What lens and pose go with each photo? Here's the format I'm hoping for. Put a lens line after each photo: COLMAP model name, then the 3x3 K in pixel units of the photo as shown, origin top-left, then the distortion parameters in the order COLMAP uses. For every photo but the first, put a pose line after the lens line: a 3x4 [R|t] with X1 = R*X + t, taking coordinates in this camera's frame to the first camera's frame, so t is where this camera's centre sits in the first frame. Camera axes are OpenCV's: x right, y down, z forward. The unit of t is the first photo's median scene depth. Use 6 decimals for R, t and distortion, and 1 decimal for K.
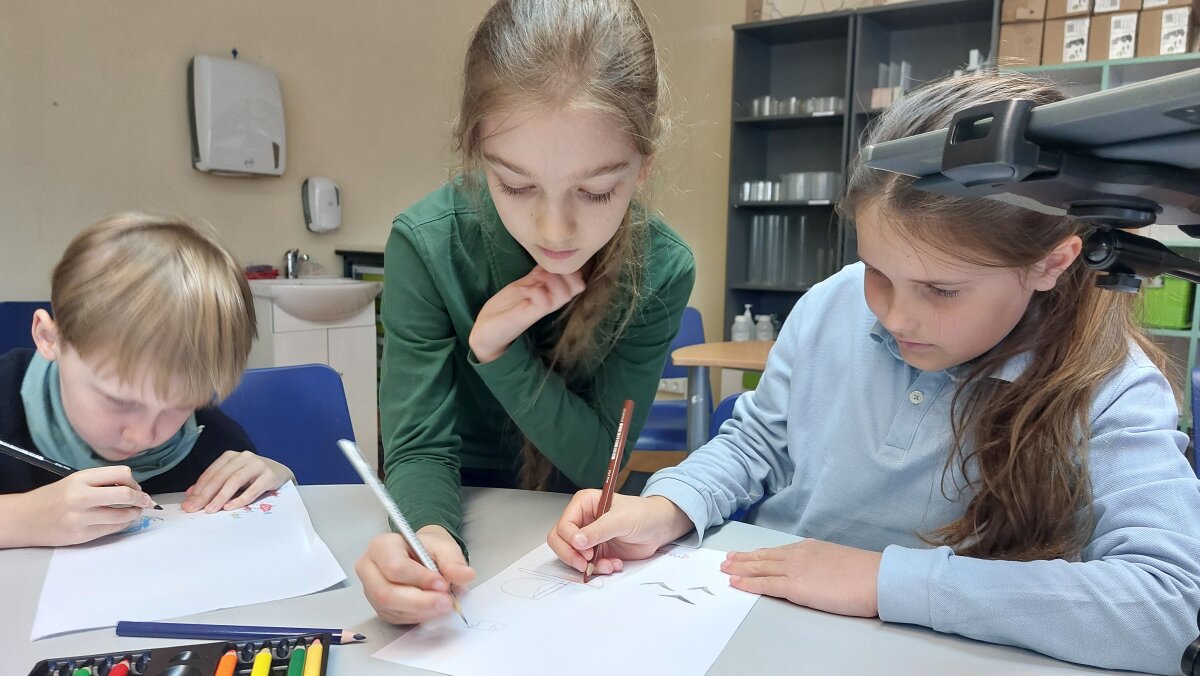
lens RADIAL K [[794.4, 0, 603.5], [0, 794.4, 337.3], [0, 0, 1]] dist [-0.011937, -0.000001]
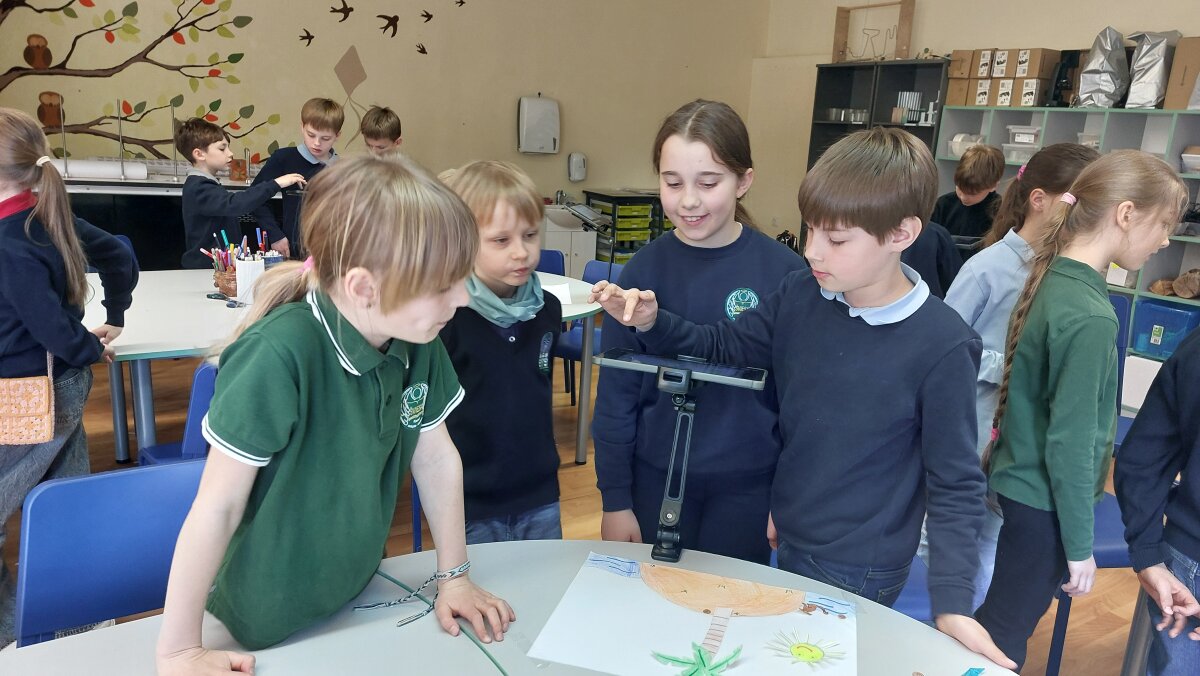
lens RADIAL K [[794.4, 0, 599.3], [0, 794.4, 338.6], [0, 0, 1]] dist [-0.011937, -0.000001]
pose [[0.923988, 0.120289, -0.363010, 0.493200], [-0.081998, 0.989482, 0.119167, 0.012260], [0.373527, -0.080343, 0.924134, -0.880819]]
